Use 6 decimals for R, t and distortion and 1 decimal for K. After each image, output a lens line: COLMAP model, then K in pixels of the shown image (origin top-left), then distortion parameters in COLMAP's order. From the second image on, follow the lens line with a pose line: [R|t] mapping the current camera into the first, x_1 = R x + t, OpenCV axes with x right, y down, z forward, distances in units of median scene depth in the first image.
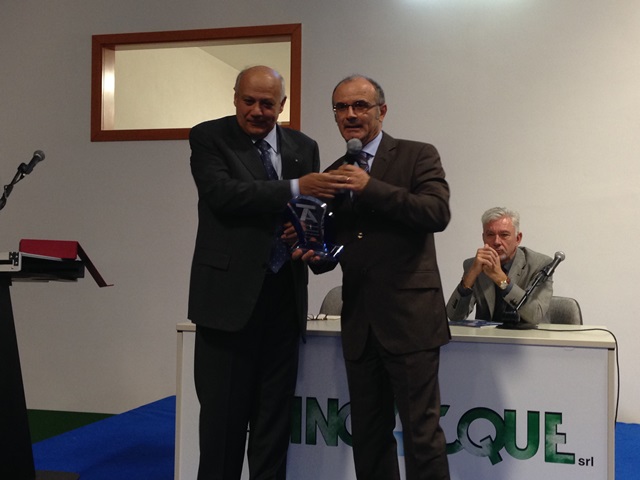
lens RADIAL K [[943.7, 0, 321.0], [0, 943.7, 238.0], [0, 0, 1]] dist [0.098468, 0.000000]
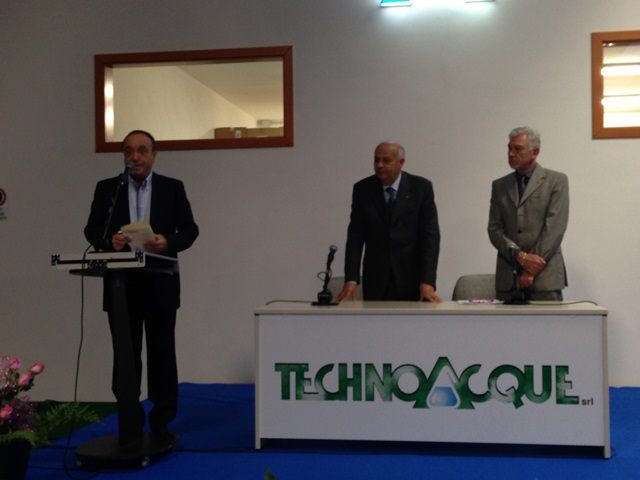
lens RADIAL K [[987.7, 0, 318.8], [0, 987.7, 240.6], [0, 0, 1]] dist [0.057315, 0.000000]
pose [[0.992241, -0.022387, 0.122295, -0.240338], [0.021939, 0.999747, 0.005009, -0.001028], [-0.122376, -0.002287, 0.992481, -0.292220]]
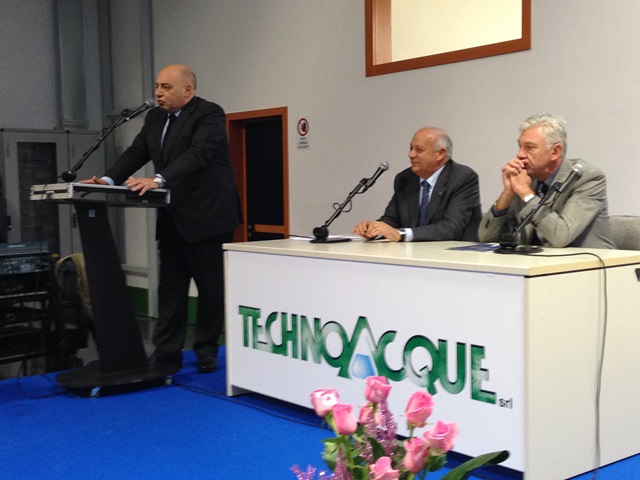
lens RADIAL K [[921.8, 0, 321.0], [0, 921.8, 233.7], [0, 0, 1]] dist [0.086307, 0.000000]
pose [[0.801574, 0.004640, -0.597877, 0.629700], [0.038277, 0.997520, 0.059059, 0.021504], [0.596669, -0.070225, 0.799409, 0.222182]]
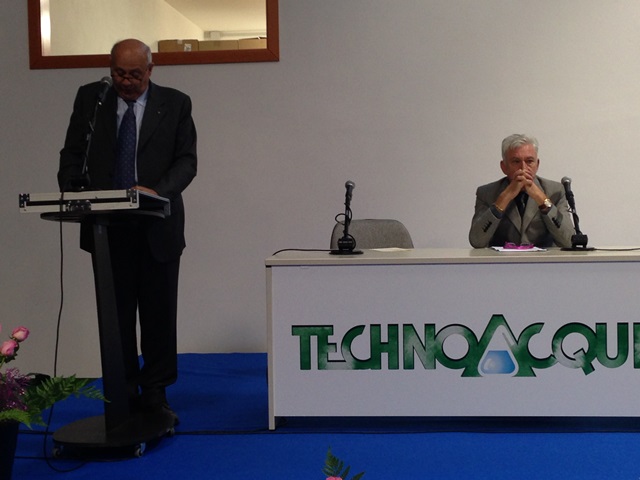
lens RADIAL K [[1203.5, 0, 322.1], [0, 1203.5, 242.9], [0, 0, 1]] dist [0.069983, 0.000000]
pose [[0.981946, -0.040134, 0.184856, -0.350686], [0.030186, 0.997956, 0.056321, 0.005496], [-0.186739, -0.049724, 0.981150, -0.262693]]
